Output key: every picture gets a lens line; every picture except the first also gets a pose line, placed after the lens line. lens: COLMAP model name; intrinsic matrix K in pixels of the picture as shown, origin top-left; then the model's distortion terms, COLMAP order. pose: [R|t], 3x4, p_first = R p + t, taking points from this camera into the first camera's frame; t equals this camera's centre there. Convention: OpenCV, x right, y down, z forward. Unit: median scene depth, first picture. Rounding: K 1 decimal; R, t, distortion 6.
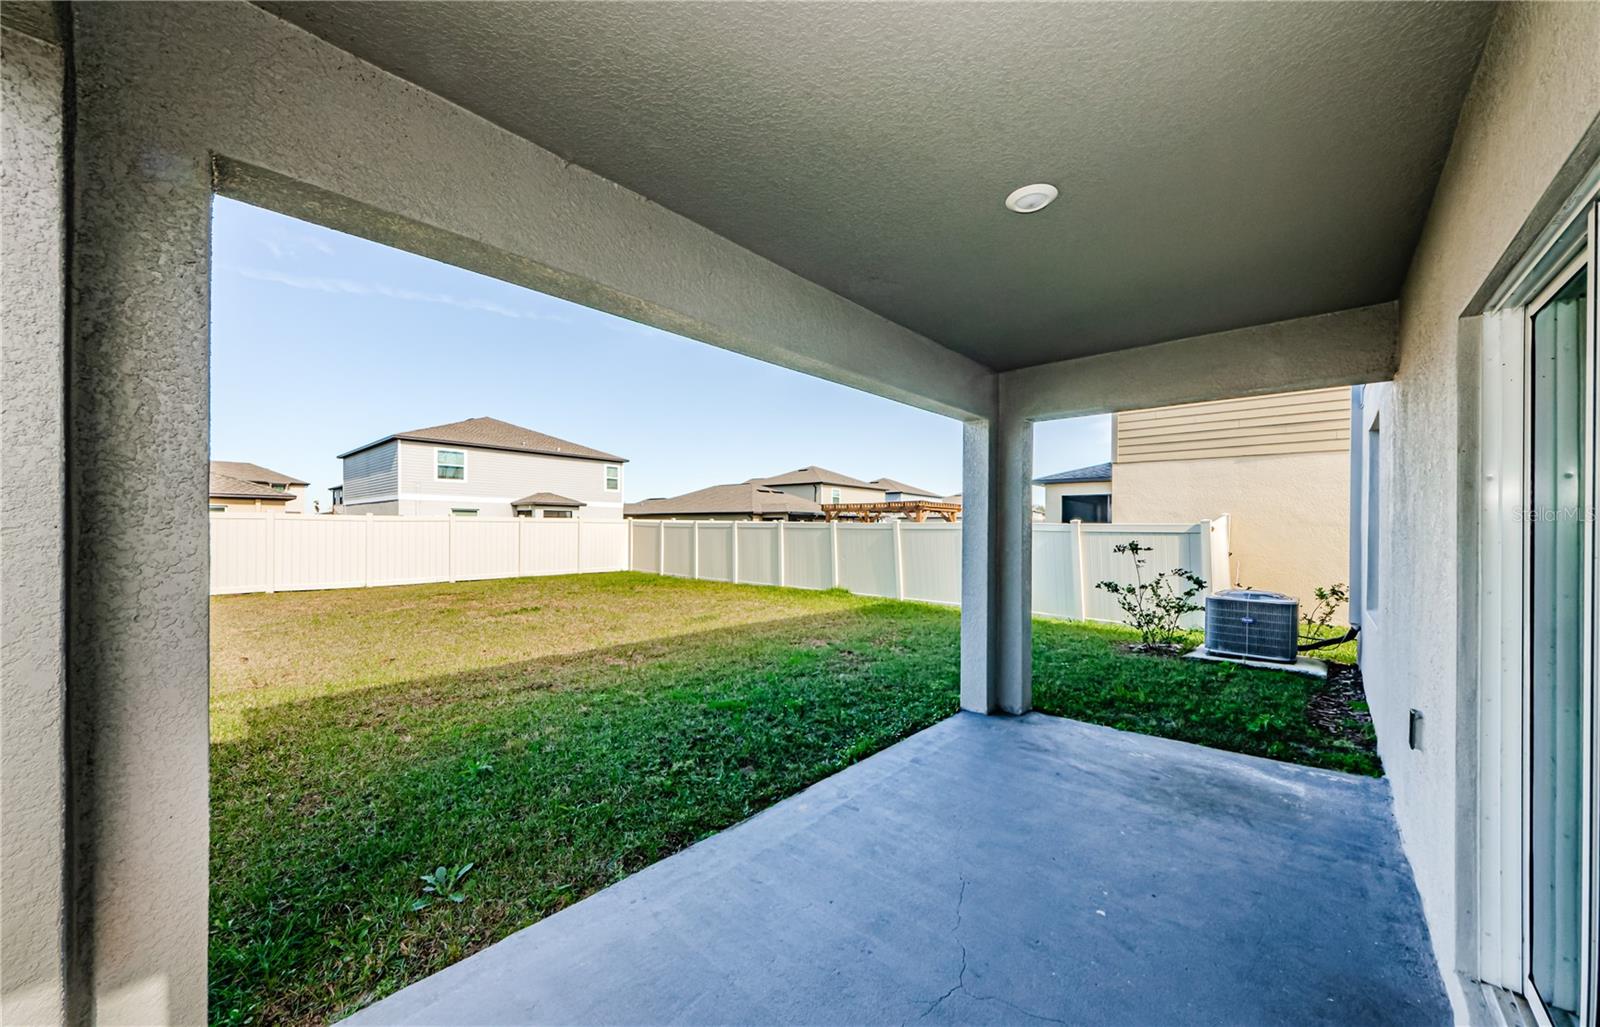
lens RADIAL K [[563.0, 0, 809.8], [0, 563.0, 531.1], [0, 0, 1]] dist [-0.001986, -0.000114]
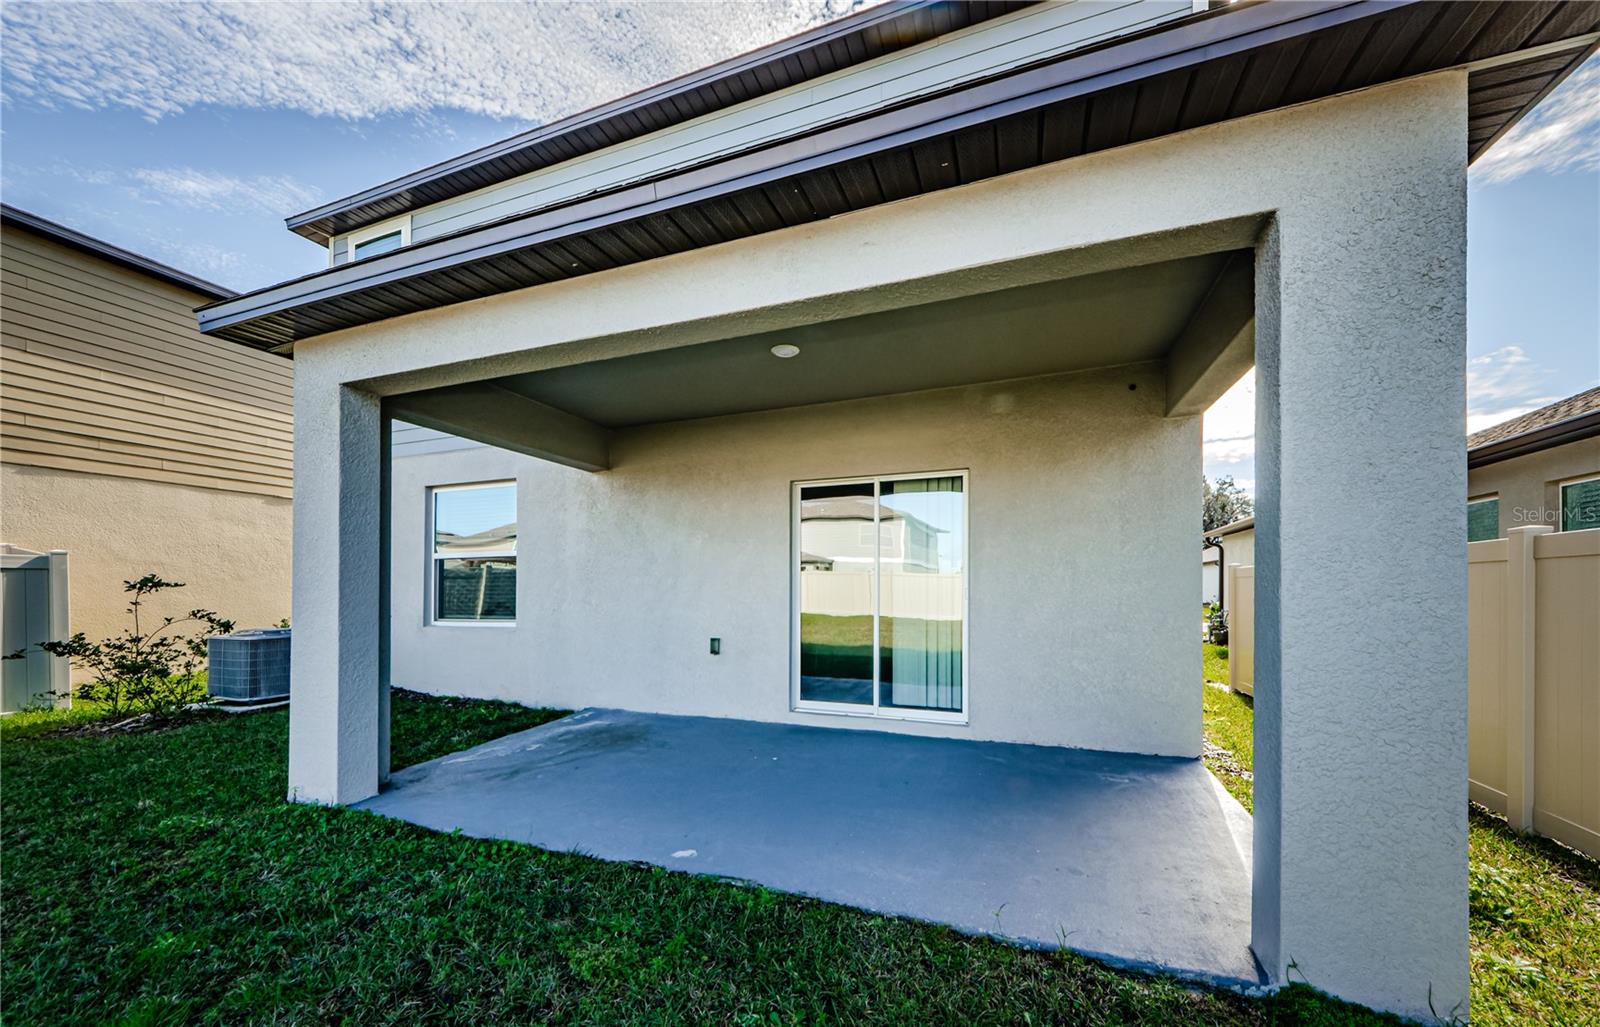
lens RADIAL K [[575.9, 0, 798.5], [0, 575.9, 582.0], [0, 0, 1]] dist [-0.019053, 0.000002]
pose [[-0.368505, 0.003445, 0.929619, -0.633657], [0.003144, 0.999992, -0.002459, 0.052074], [-0.929621, 0.002017, -0.368513, 0.811056]]
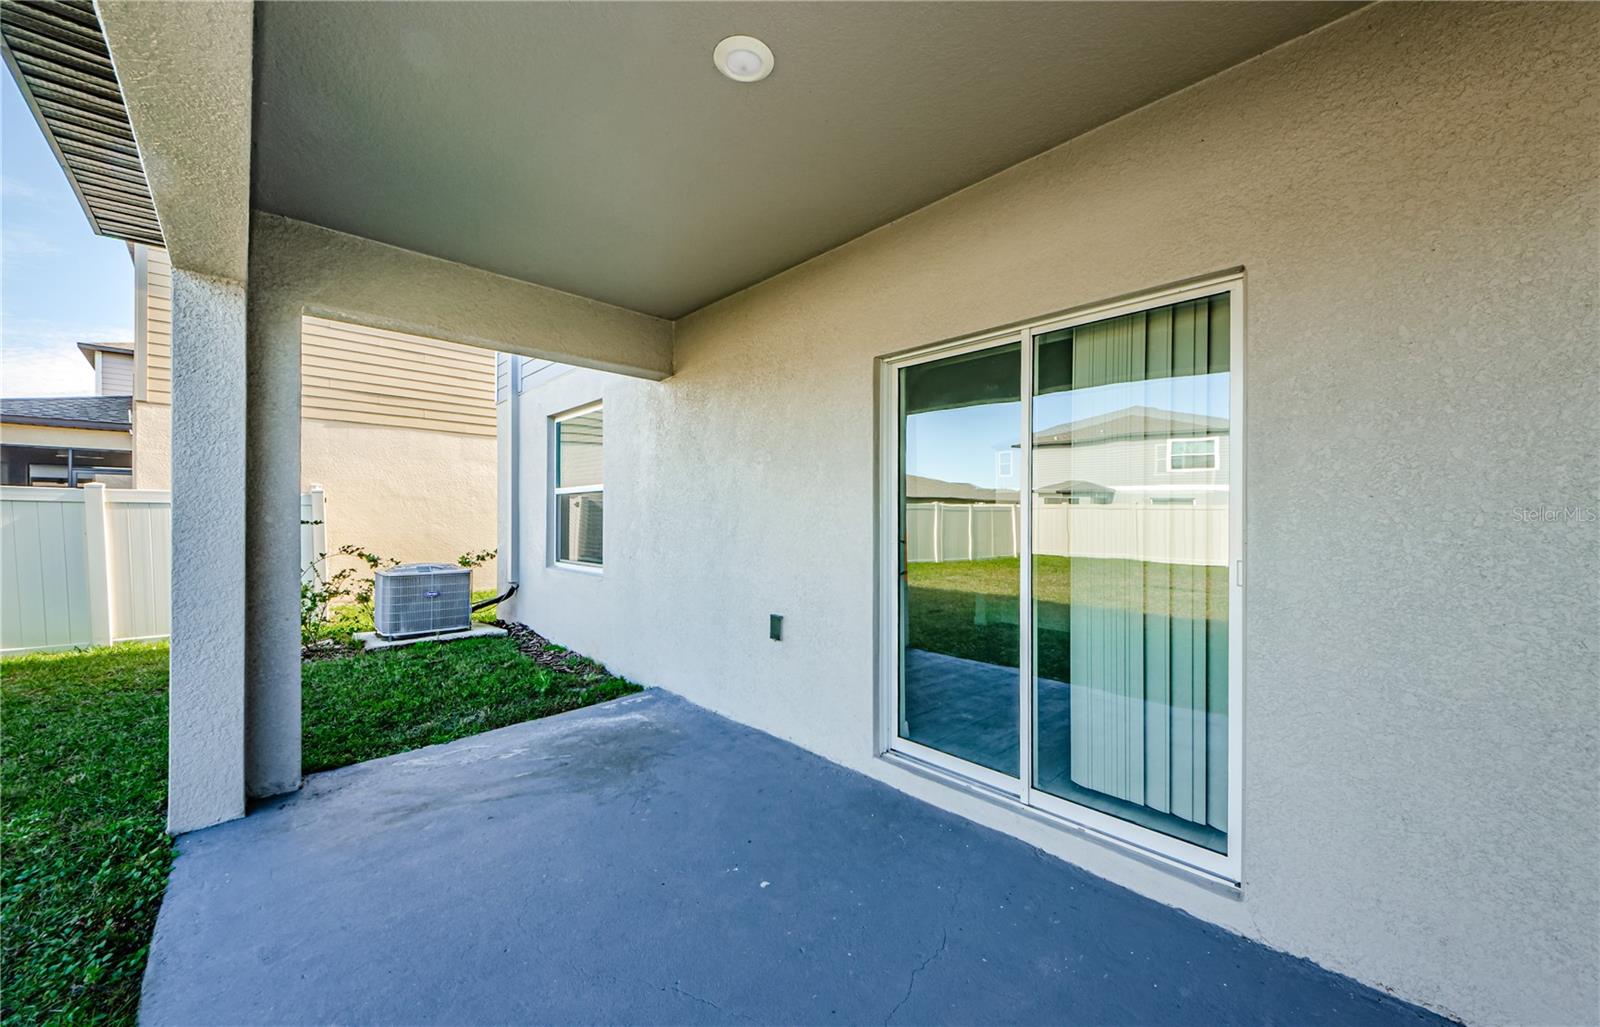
lens RADIAL K [[575.3, 0, 810.6], [0, 575.3, 508.7], [0, 0, 1]] dist [0.000445, -0.000126]
pose [[0.066416, 0.007613, 0.997763, -0.225424], [-0.003741, 0.999966, -0.007381, 0.026881], [-0.997785, -0.003243, 0.066443, 0.430021]]
